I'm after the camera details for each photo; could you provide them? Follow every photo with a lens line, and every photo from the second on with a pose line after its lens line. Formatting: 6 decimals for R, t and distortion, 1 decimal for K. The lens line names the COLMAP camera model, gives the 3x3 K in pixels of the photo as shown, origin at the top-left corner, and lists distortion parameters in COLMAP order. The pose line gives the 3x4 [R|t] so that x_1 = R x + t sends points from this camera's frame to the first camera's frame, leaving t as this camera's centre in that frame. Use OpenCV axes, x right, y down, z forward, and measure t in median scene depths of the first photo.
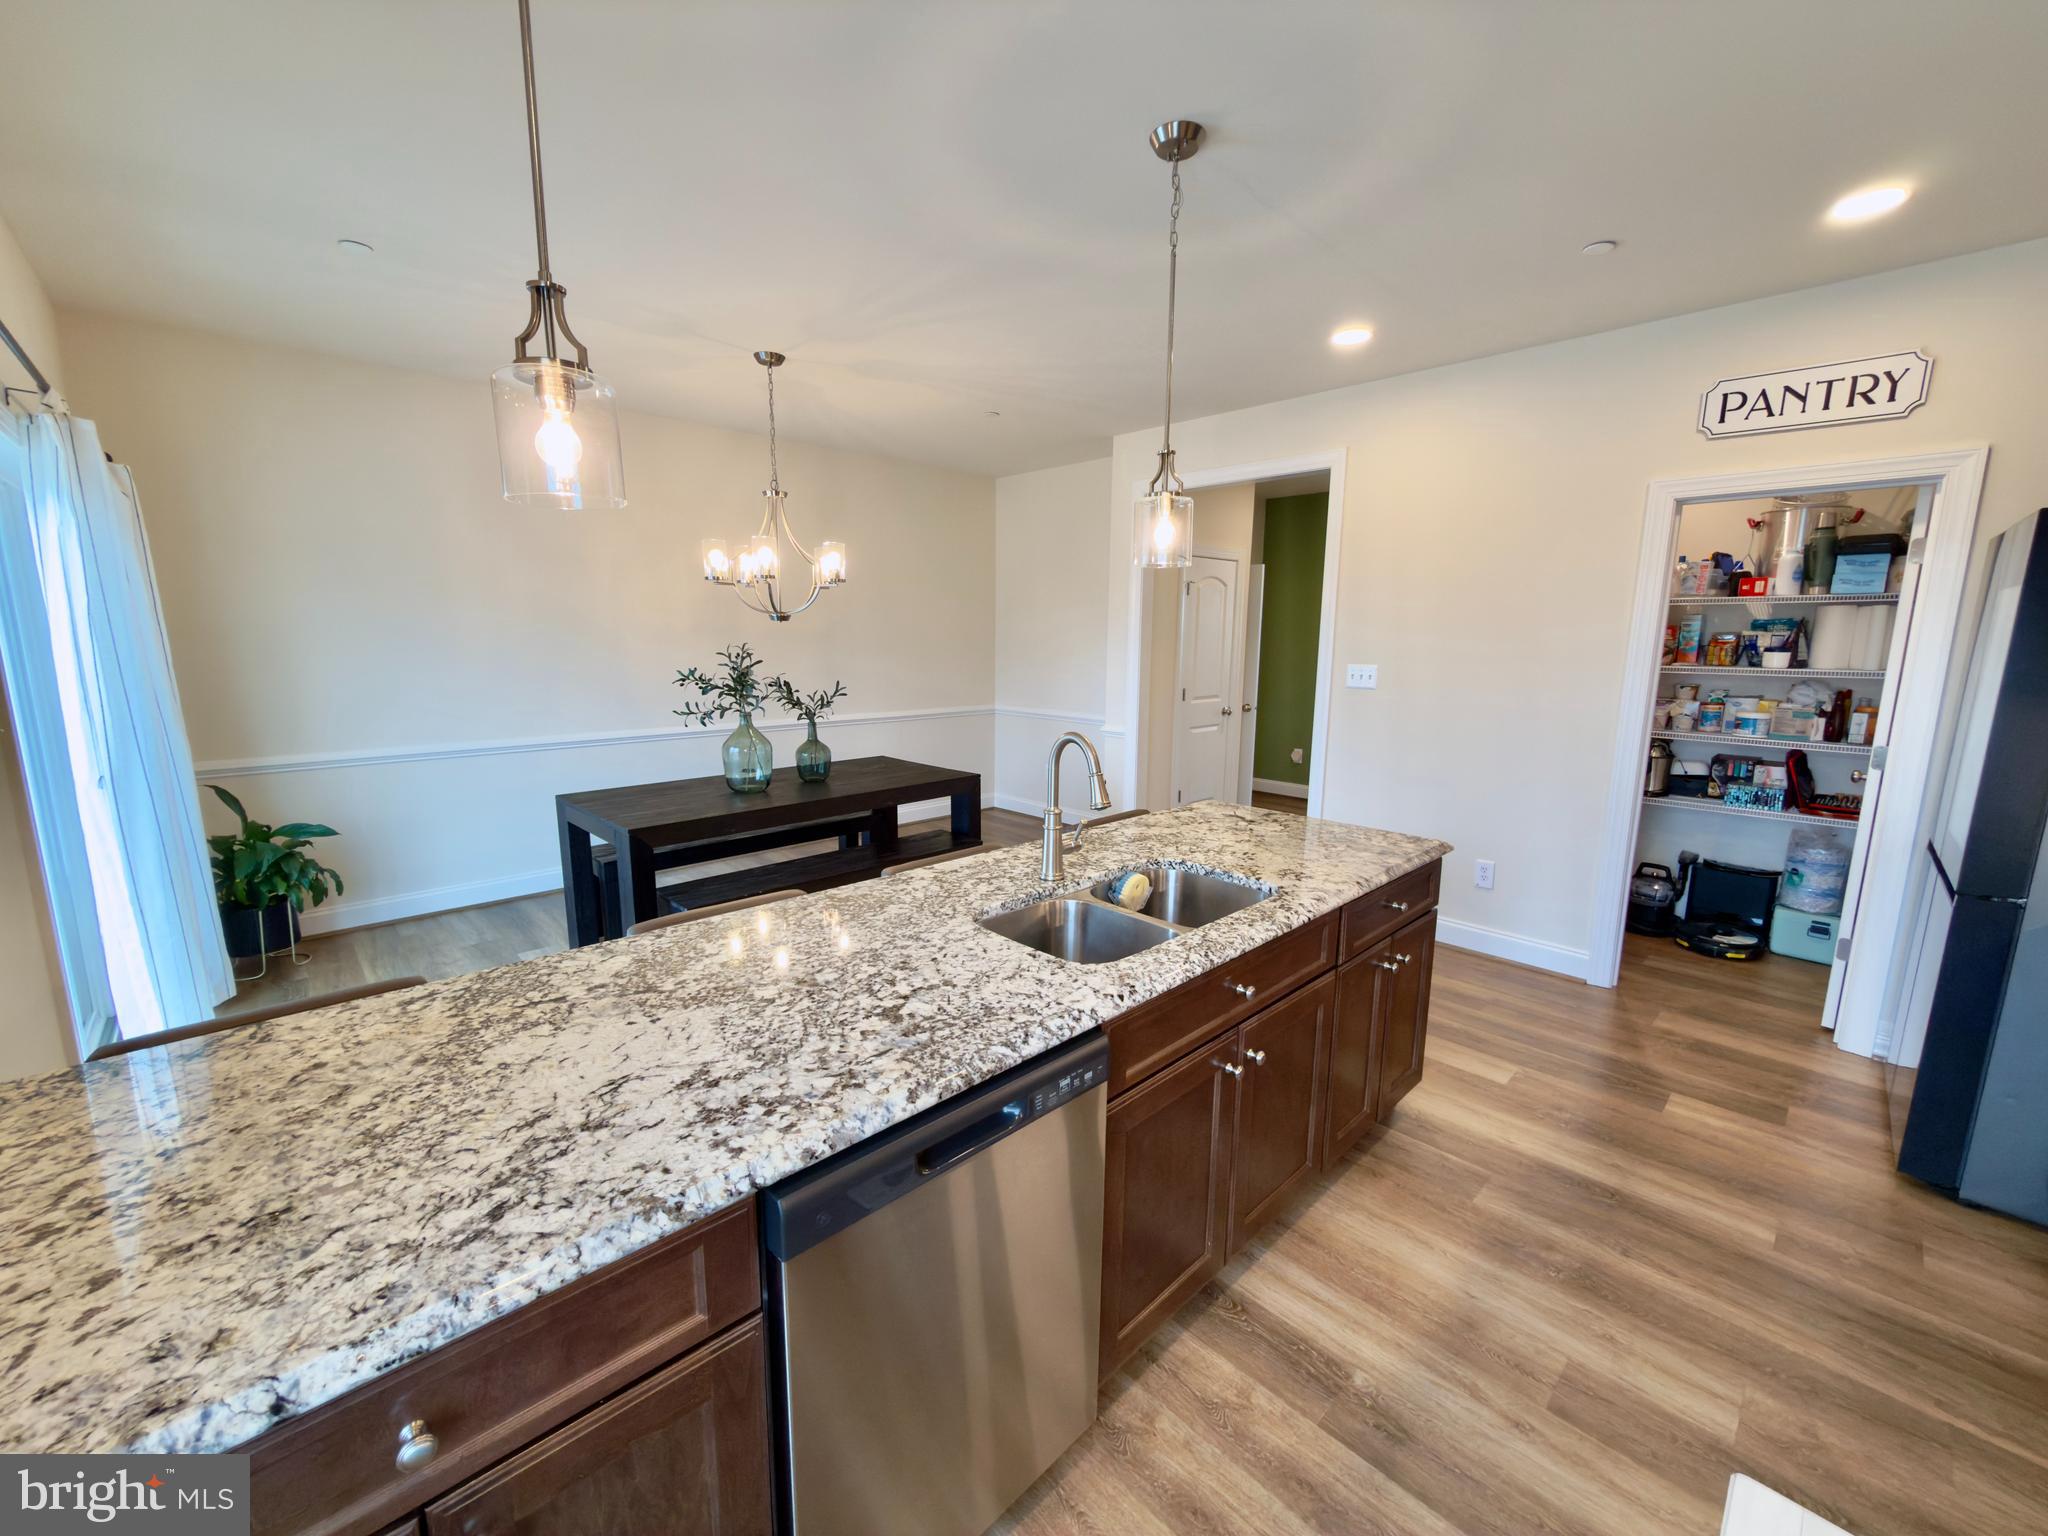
lens RADIAL K [[814.4, 0, 1026.3], [0, 814.4, 771.1], [0, 0, 1]] dist [0.001457, 0.000258]
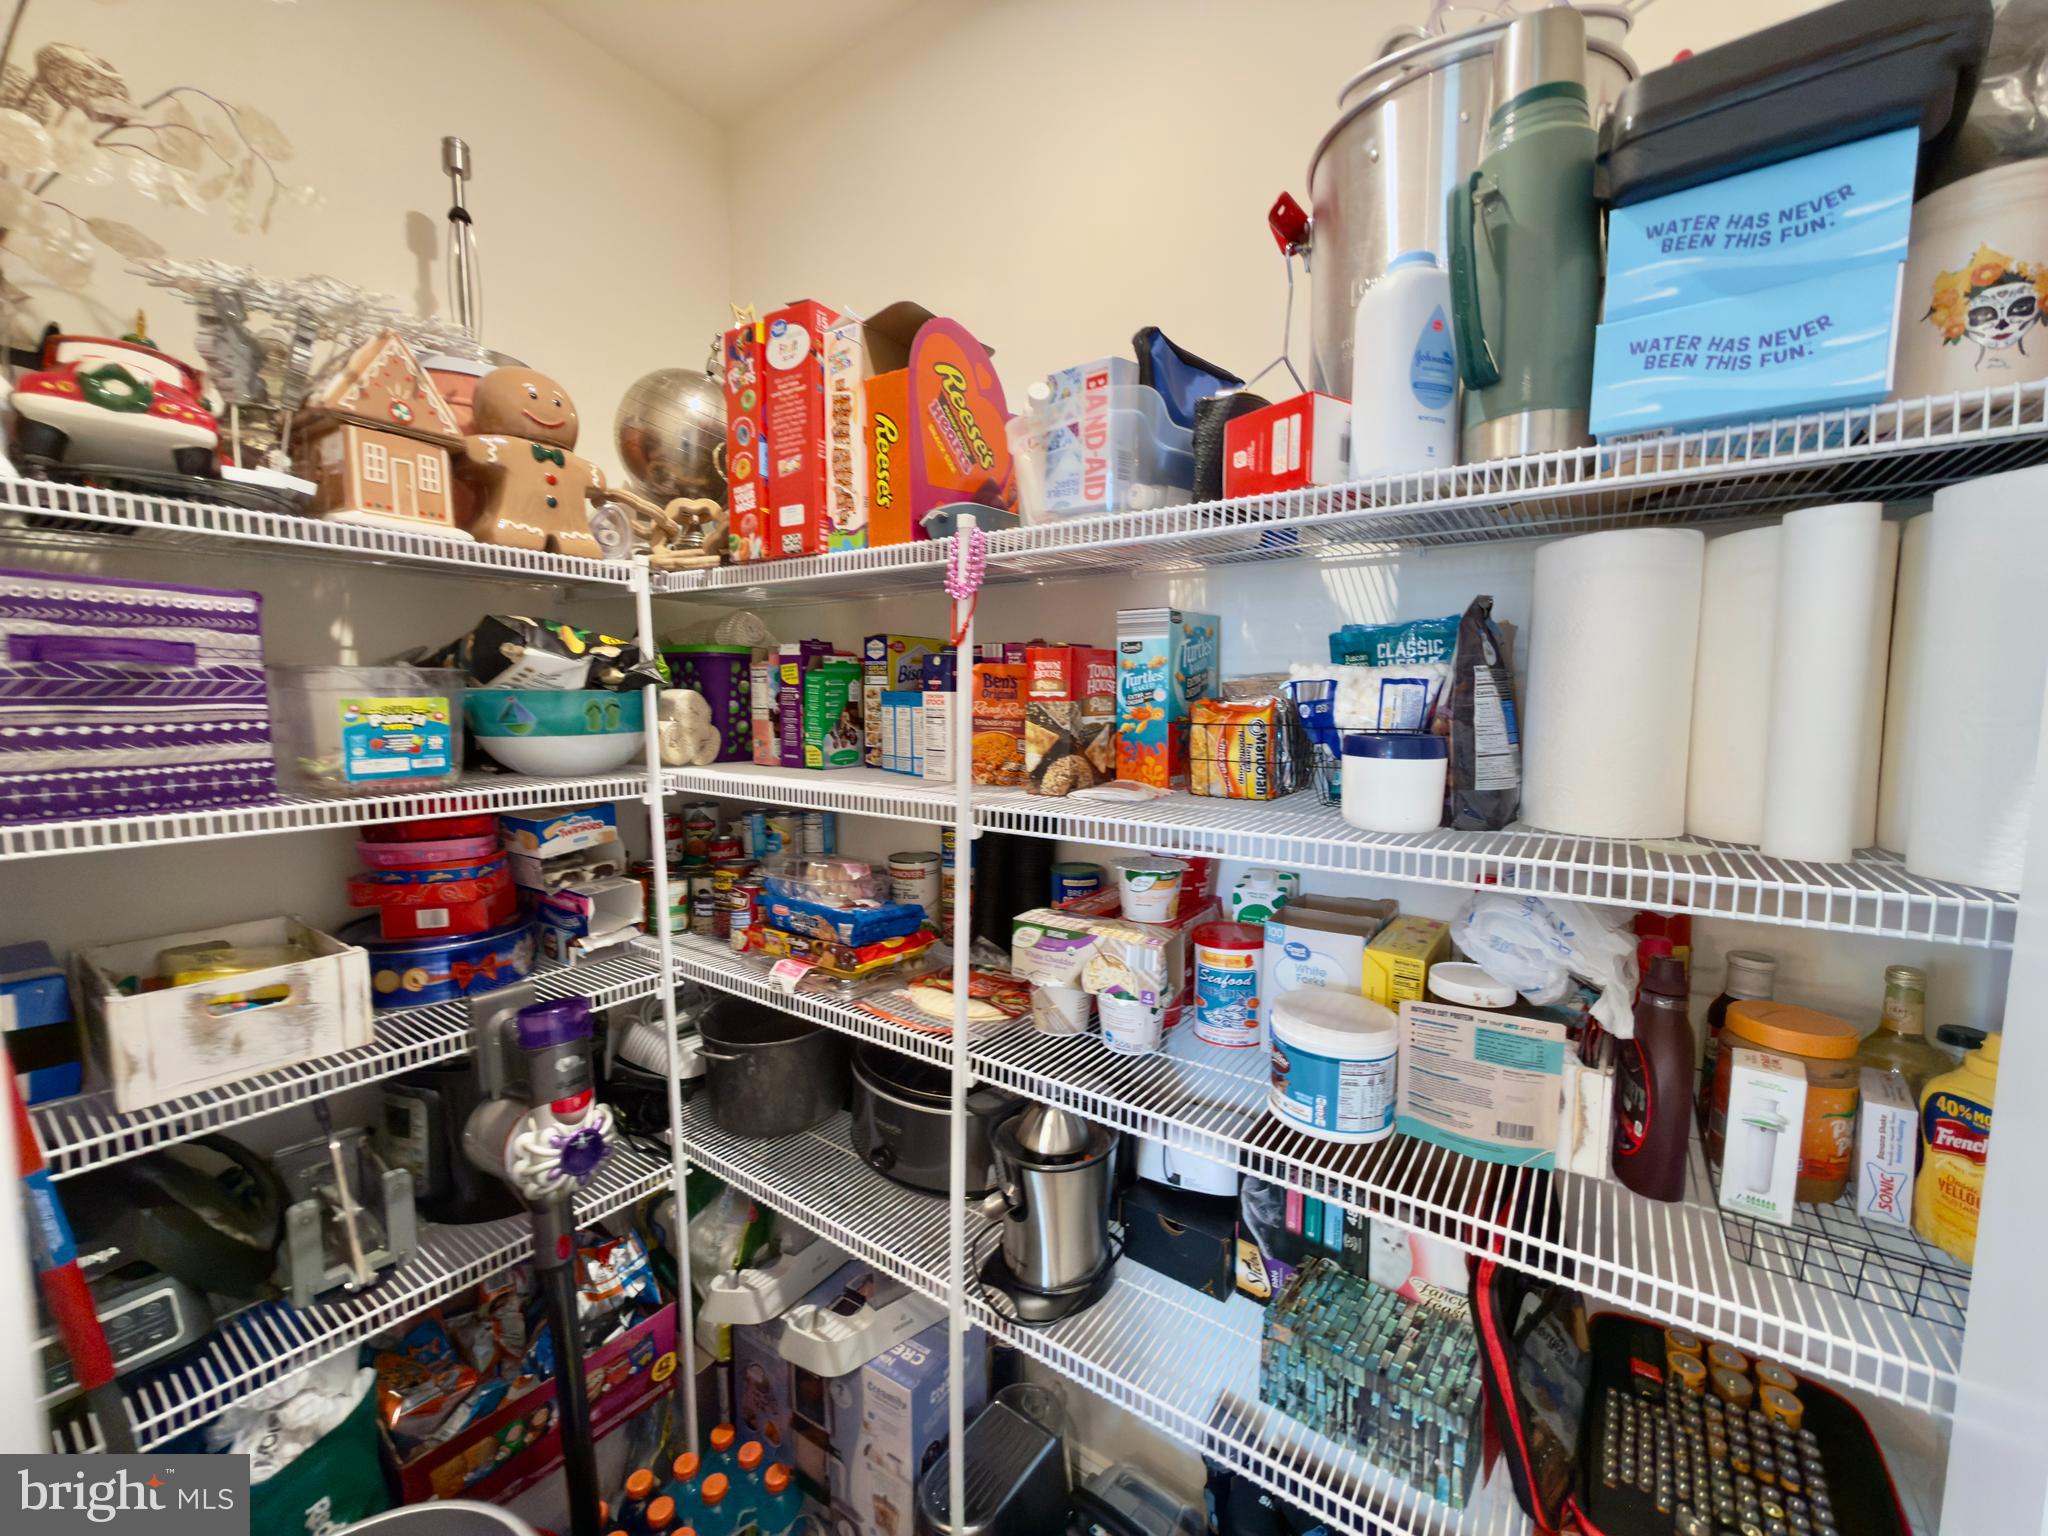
lens RADIAL K [[814.4, 0, 1022.7], [0, 814.4, 774.5], [0, 0, 1]] dist [0.001457, 0.000258]
pose [[0.984830, -0.010016, 0.173231, 0.787302], [0.023650, 0.996764, -0.076821, -0.127023], [-0.171901, 0.079752, 0.981881, 0.806107]]
